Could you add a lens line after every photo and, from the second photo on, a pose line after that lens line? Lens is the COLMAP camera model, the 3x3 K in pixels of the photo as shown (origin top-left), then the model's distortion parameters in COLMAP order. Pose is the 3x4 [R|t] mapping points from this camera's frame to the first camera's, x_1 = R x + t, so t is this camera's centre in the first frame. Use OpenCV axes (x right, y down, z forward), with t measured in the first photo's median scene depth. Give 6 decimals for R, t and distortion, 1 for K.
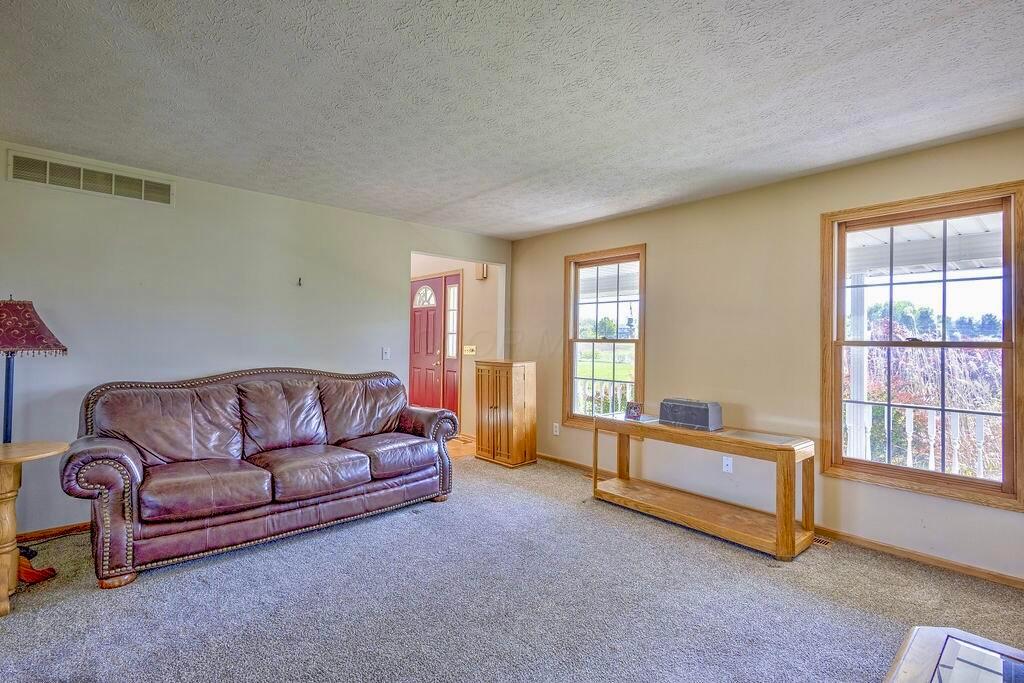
lens RADIAL K [[477.8, 0, 510.8], [0, 477.8, 340.4], [0, 0, 1]] dist [0.004995, 0.000314]
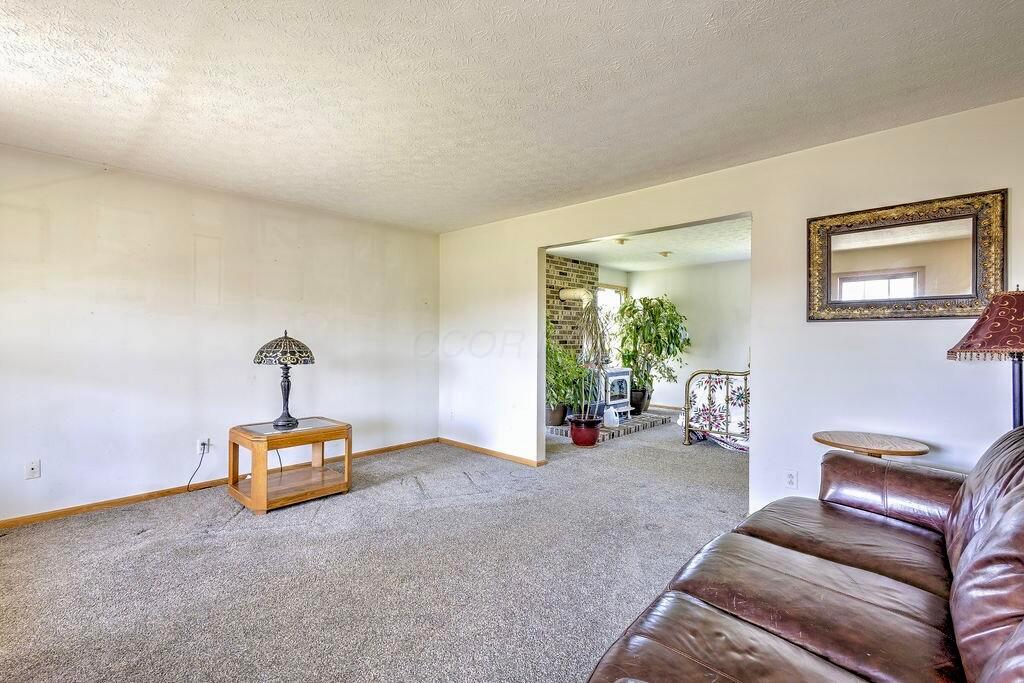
lens RADIAL K [[477.8, 0, 507.5], [0, 477.8, 338.2], [0, 0, 1]] dist [0.004995, 0.000314]
pose [[-0.996356, -0.020615, -0.082762, -0.093257], [-0.020858, 0.999780, 0.002068, 0.007616], [0.082701, 0.003787, -0.996567, 1.418685]]
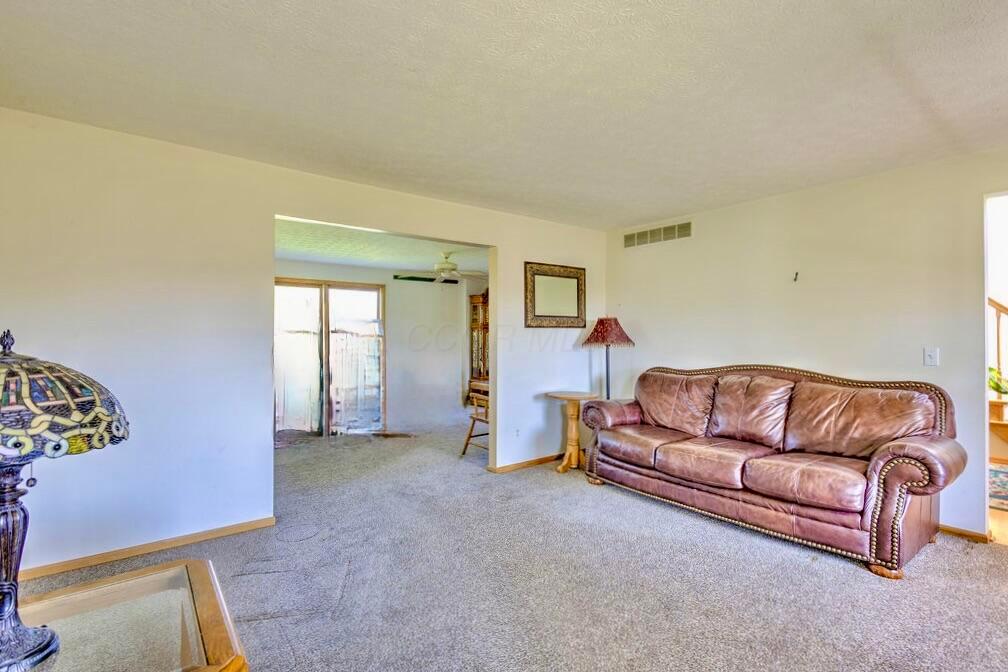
lens RADIAL K [[470.3, 0, 499.6], [0, 470.3, 333.2], [0, 0, 1]] dist [0.004995, 0.000314]
pose [[-0.067593, -0.014646, -0.997605, 0.648815], [0.000892, 0.999891, -0.014740, 0.002822], [0.997713, -0.001886, -0.067573, 0.581677]]
